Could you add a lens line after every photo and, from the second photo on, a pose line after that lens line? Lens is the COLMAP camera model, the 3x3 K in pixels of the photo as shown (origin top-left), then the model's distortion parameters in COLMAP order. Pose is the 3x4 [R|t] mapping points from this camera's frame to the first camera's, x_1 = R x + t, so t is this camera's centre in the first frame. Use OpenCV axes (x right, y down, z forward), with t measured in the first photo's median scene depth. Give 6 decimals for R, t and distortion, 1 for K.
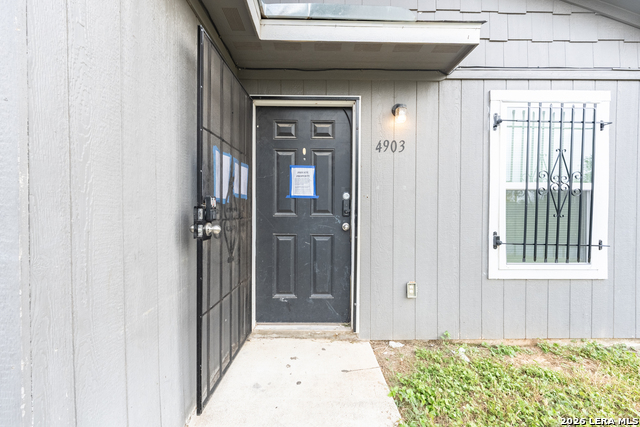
lens RADIAL K [[258.1, 0, 320.3], [0, 258.1, 211.5], [0, 0, 1]] dist [0.001104, -0.000675]
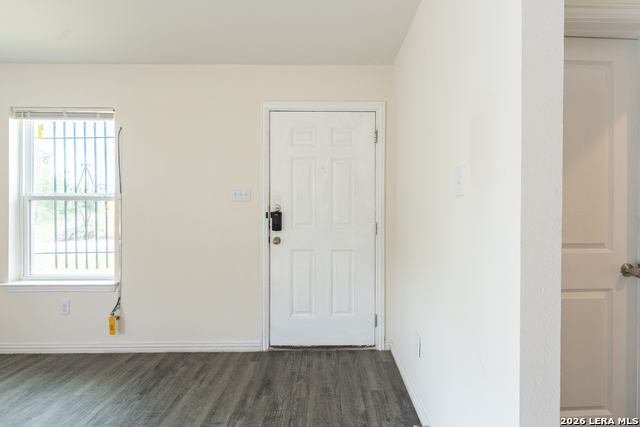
lens RADIAL K [[258.1, 0, 321.9], [0, 258.1, 215.6], [0, 0, 1]] dist [0.001104, -0.000675]
pose [[0.999888, -0.005388, -0.013984, 1.893240], [0.005066, 0.999724, -0.022922, 0.002953], [0.014104, 0.022849, 0.999639, -0.054517]]
